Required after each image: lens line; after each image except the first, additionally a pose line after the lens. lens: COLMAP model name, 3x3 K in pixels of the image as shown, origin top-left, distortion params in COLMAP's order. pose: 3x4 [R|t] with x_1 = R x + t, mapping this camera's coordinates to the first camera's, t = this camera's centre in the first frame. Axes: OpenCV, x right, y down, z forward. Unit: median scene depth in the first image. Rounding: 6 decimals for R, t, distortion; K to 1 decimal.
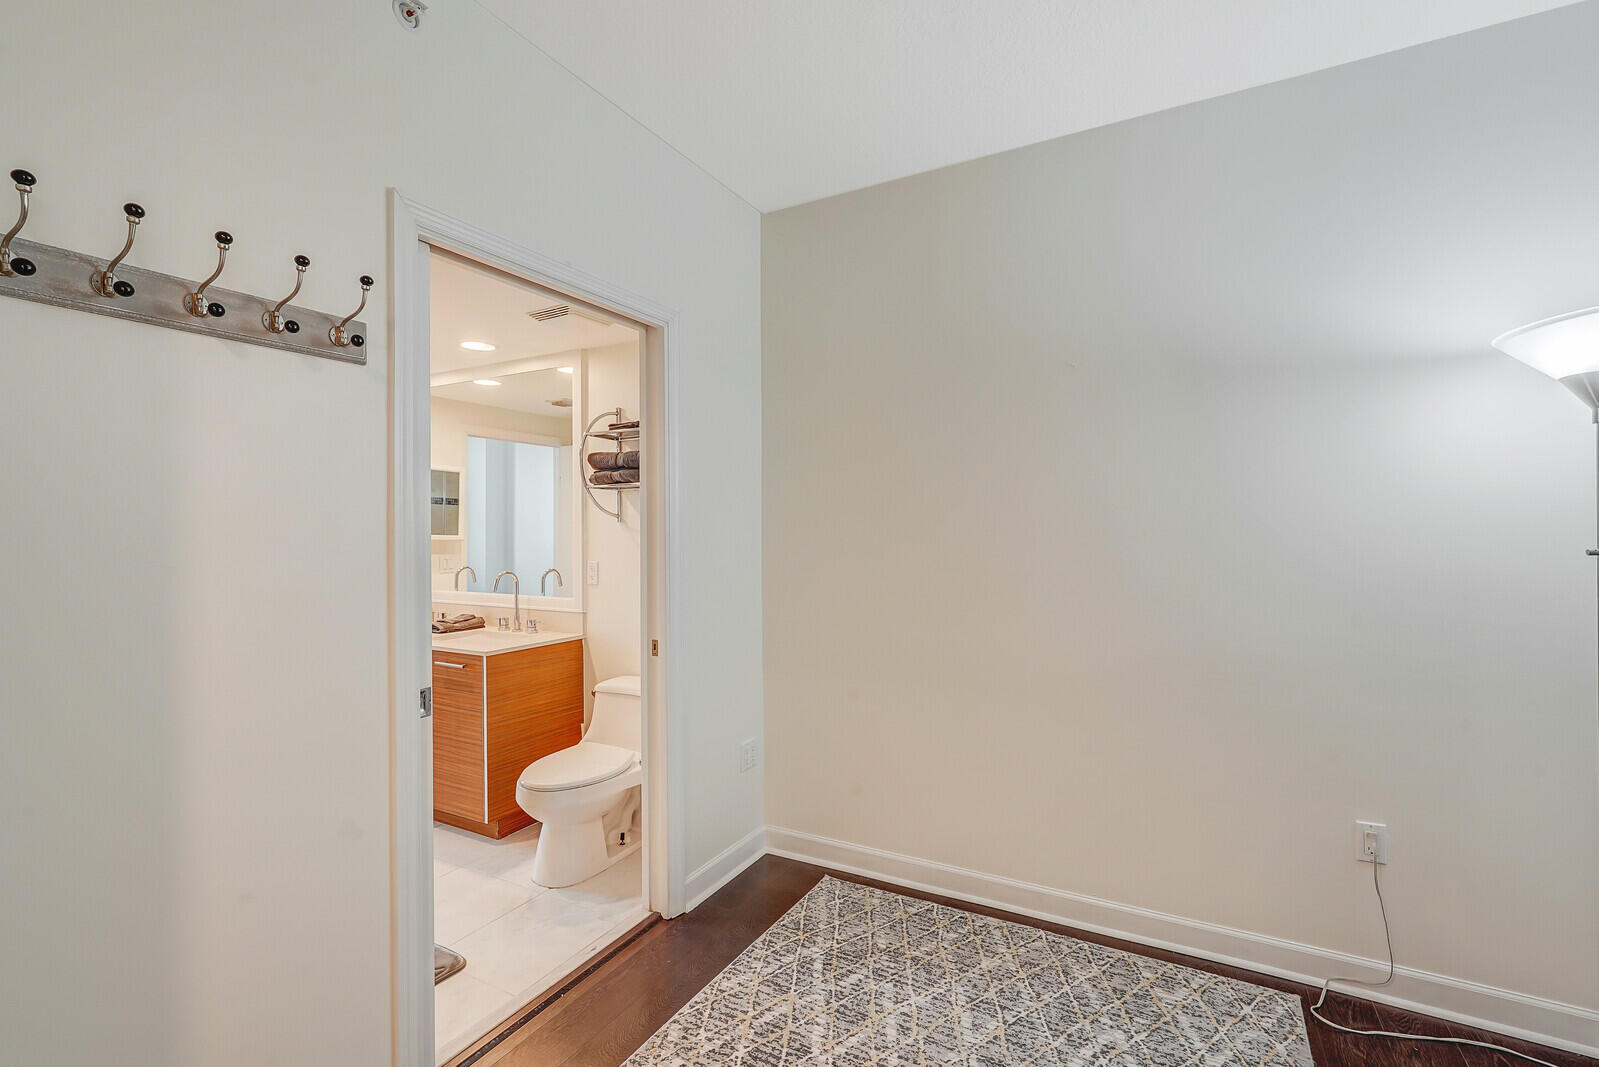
lens RADIAL K [[719.0, 0, 806.2], [0, 719.0, 527.3], [0, 0, 1]] dist [0.001759, 0.000301]
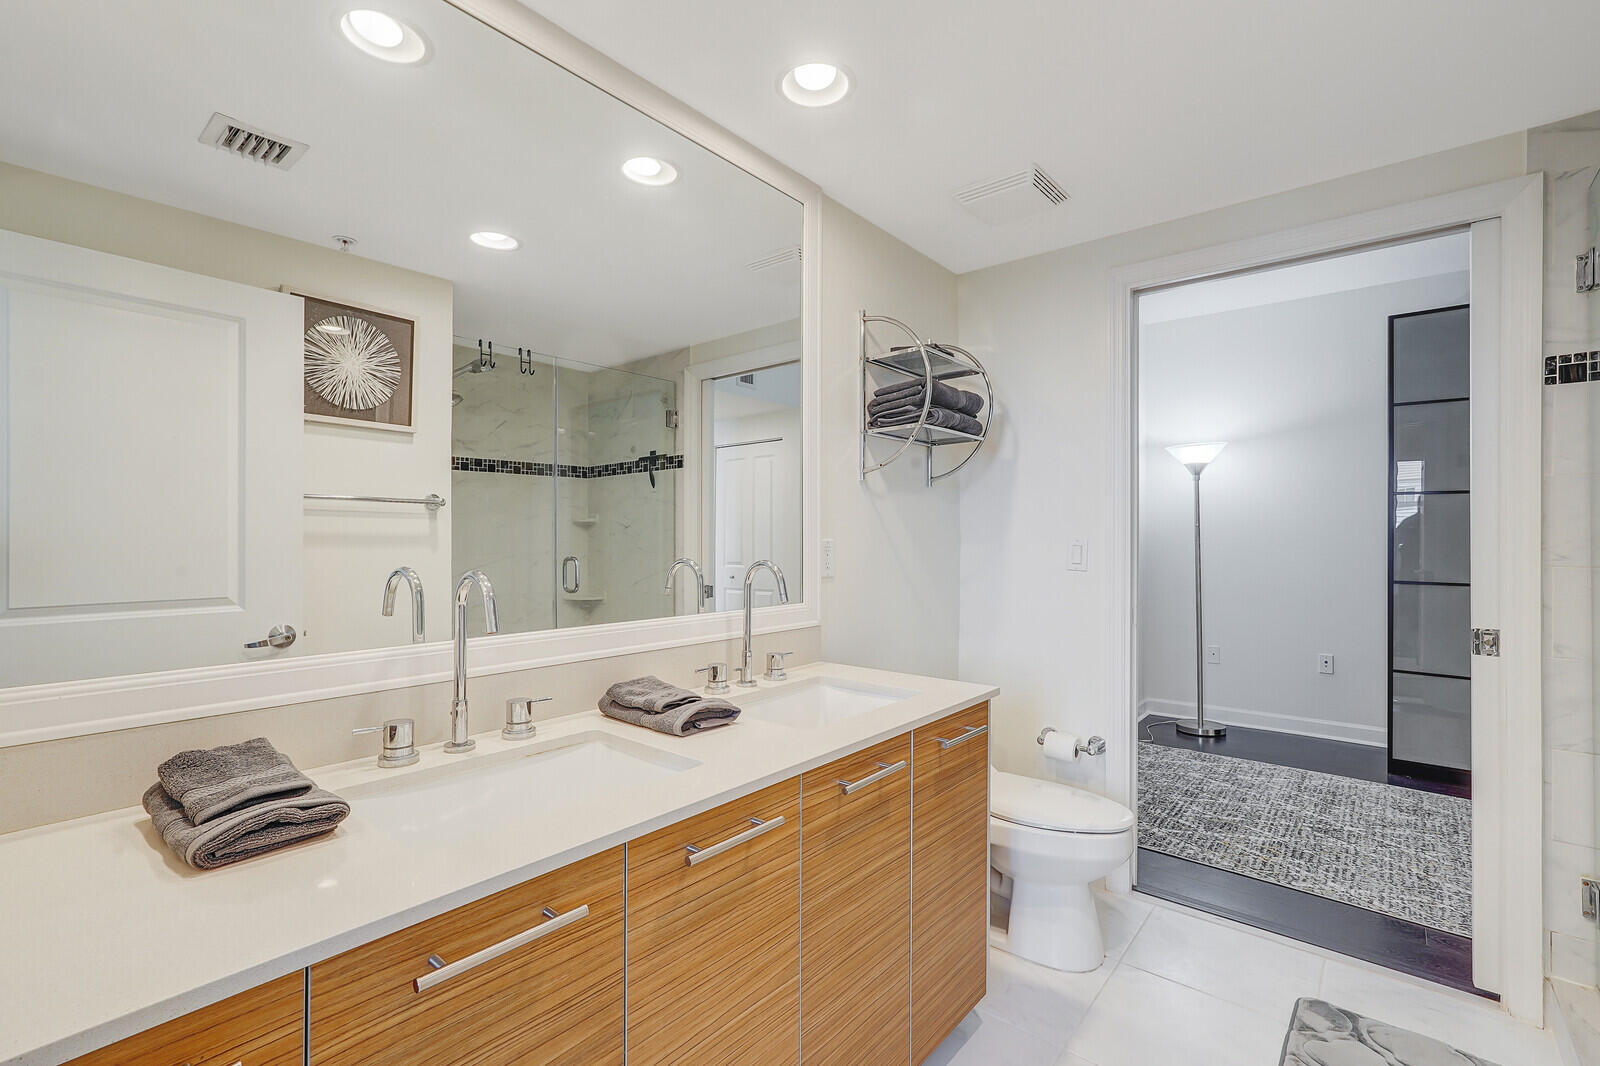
lens RADIAL K [[719.4, 0, 803.0], [0, 719.4, 537.6], [0, 0, 1]] dist [0.001759, 0.000301]
pose [[0.196303, 0.010066, 0.980492, -1.155090], [0.013899, 0.999818, -0.013047, 0.070417], [-0.980445, 0.016189, 0.196127, 1.154843]]
